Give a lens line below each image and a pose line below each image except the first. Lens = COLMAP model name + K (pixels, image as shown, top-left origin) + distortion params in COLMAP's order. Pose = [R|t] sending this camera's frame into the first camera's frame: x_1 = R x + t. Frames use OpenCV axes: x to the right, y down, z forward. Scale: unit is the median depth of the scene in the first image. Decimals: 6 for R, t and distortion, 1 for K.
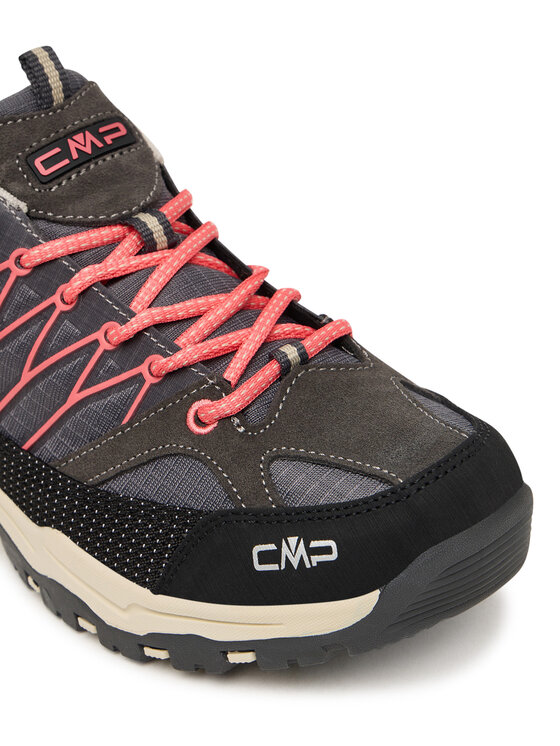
lens RADIAL K [[1598.9, 0, 282.0], [0, 1598.9, 373.7], [0, 0, 1]] dist [-0.101554, 0.000000]
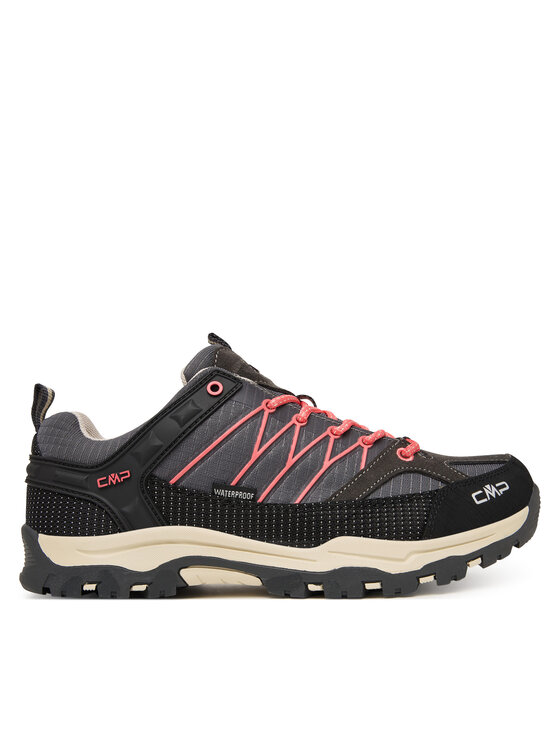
lens RADIAL K [[1070.6, 0, 281.4], [0, 1070.6, 373.9], [0, 0, 1]] dist [-0.087642, 0.000000]
pose [[0.711697, 0.091935, 0.696445, -1.023247], [0.344400, 0.818418, -0.459979, 0.471377], [-0.612271, 0.567221, 0.550803, 0.322913]]
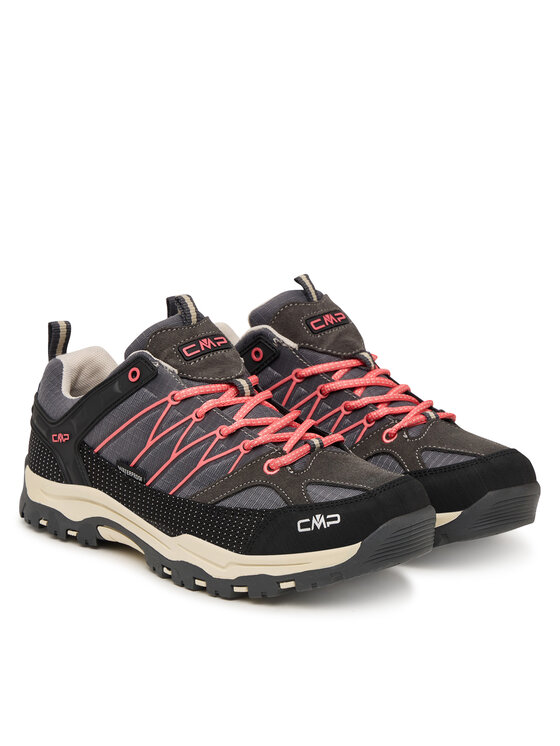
lens RADIAL K [[2156.6, 0, 279.1], [0, 2156.6, 373.0], [0, 0, 1]] dist [0.005293, 0.000000]
pose [[0.996867, 0.055482, 0.056374, -0.192731], [-0.036306, 0.954168, -0.297061, 0.693203], [-0.070272, 0.294083, 0.953193, -1.549405]]
